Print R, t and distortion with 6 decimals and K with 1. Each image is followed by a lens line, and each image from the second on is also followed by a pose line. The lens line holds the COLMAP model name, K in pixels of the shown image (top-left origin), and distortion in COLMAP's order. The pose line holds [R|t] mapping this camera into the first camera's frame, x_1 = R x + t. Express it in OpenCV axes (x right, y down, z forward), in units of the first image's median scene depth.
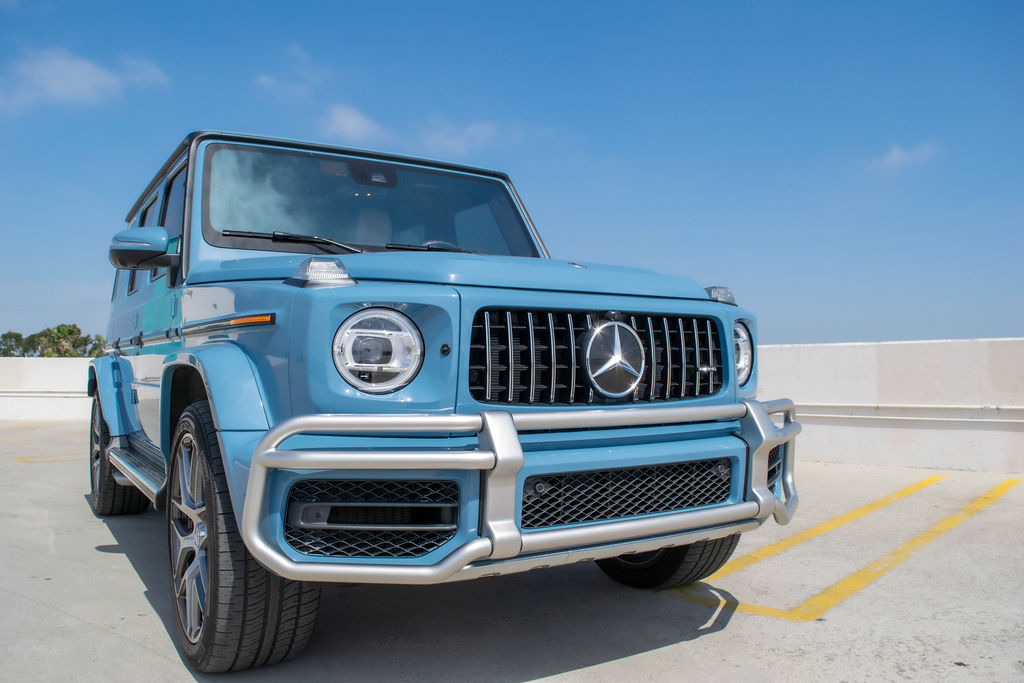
lens RADIAL K [[816.5, 0, 512.0], [0, 816.5, 341.5], [0, 0, 1]] dist [-0.090226, 0.002277]
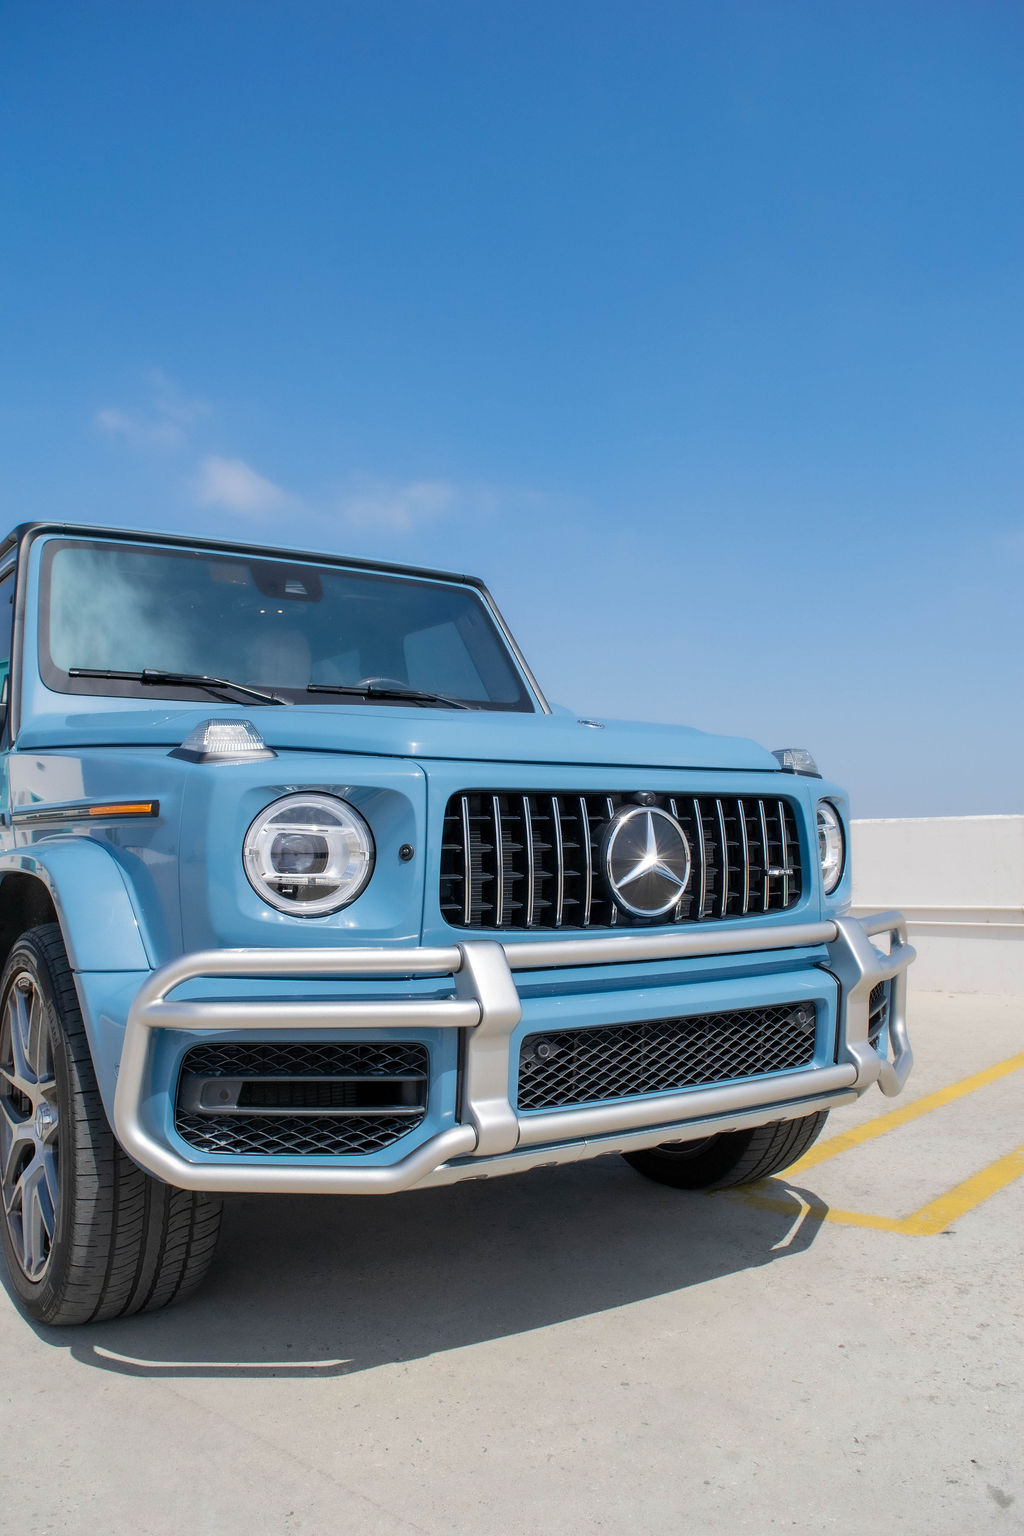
lens RADIAL K [[1224.8, 0, 506.3], [0, 1224.8, 769.8], [0, 0, 1]] dist [-0.090226, 0.002277]
pose [[0.999743, -0.006156, 0.021801, -0.016418], [0.006847, 0.999472, -0.031777, -0.023903], [-0.021594, 0.031918, 0.999257, -0.040290]]
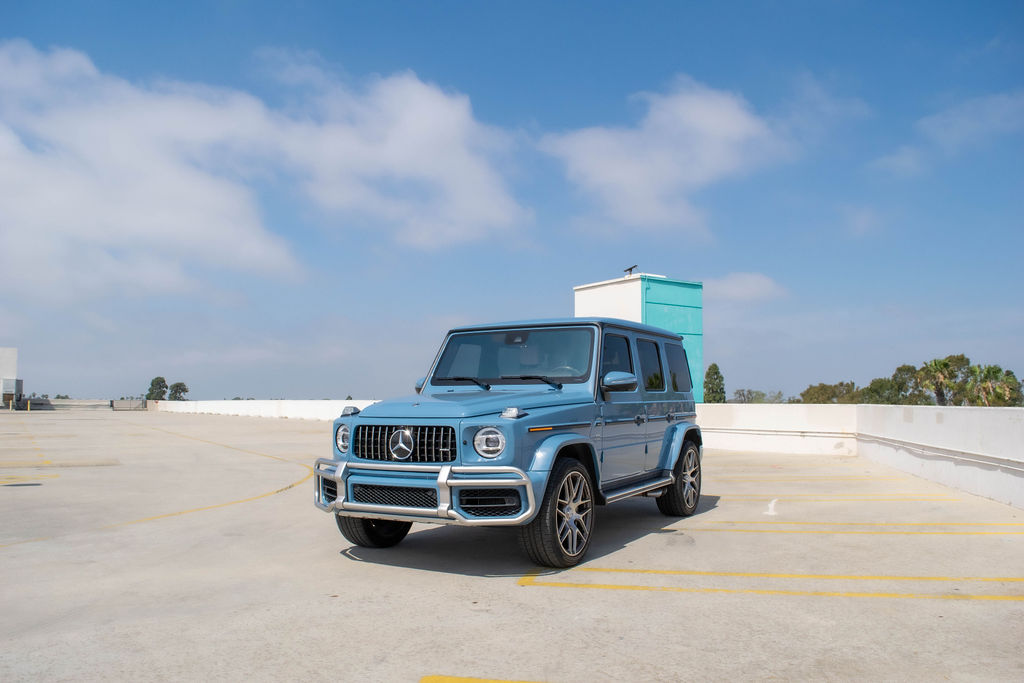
lens RADIAL K [[809.6, 0, 517.6], [0, 809.6, 341.5], [0, 0, 1]] dist [-0.091797, 0.002054]
pose [[0.490046, -0.061872, -0.869498, 2.548200], [0.031224, 0.998084, -0.053424, -0.154809], [0.871137, -0.000969, 0.491039, 0.071955]]
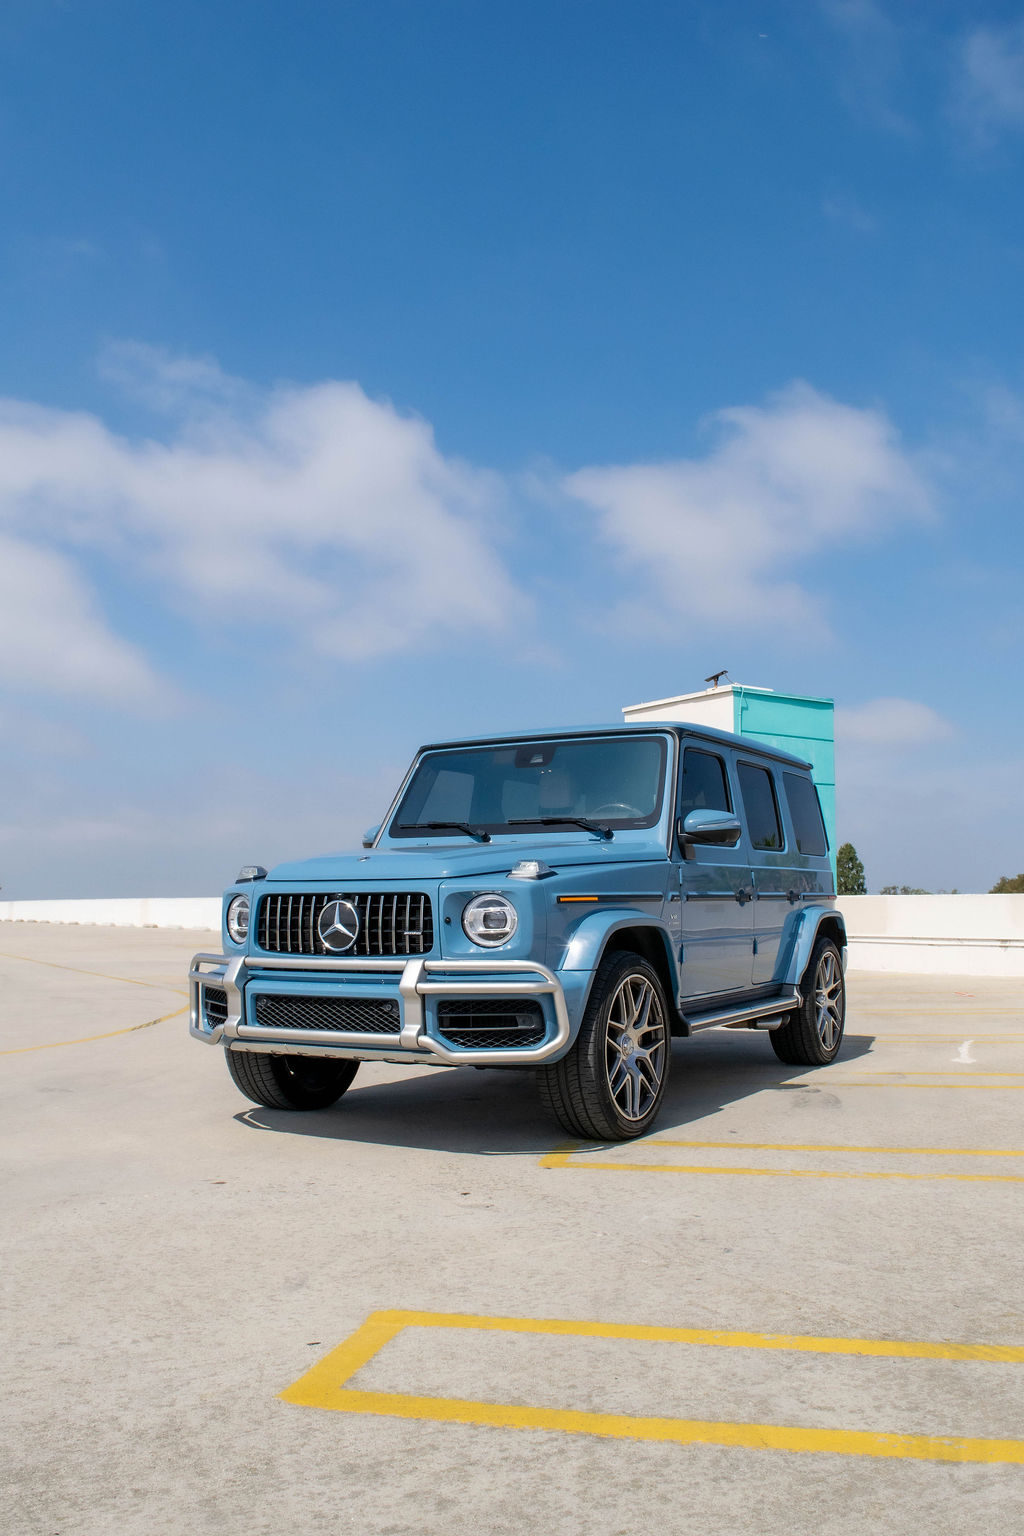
lens RADIAL K [[1304.1, 0, 509.1], [0, 1304.1, 771.6], [0, 0, 1]] dist [-0.090639, 0.005782]
pose [[0.476382, -0.087641, -0.874860, 2.395657], [0.030642, 0.996070, -0.083098, -0.051731], [0.878705, 0.012779, 0.477195, 0.135797]]
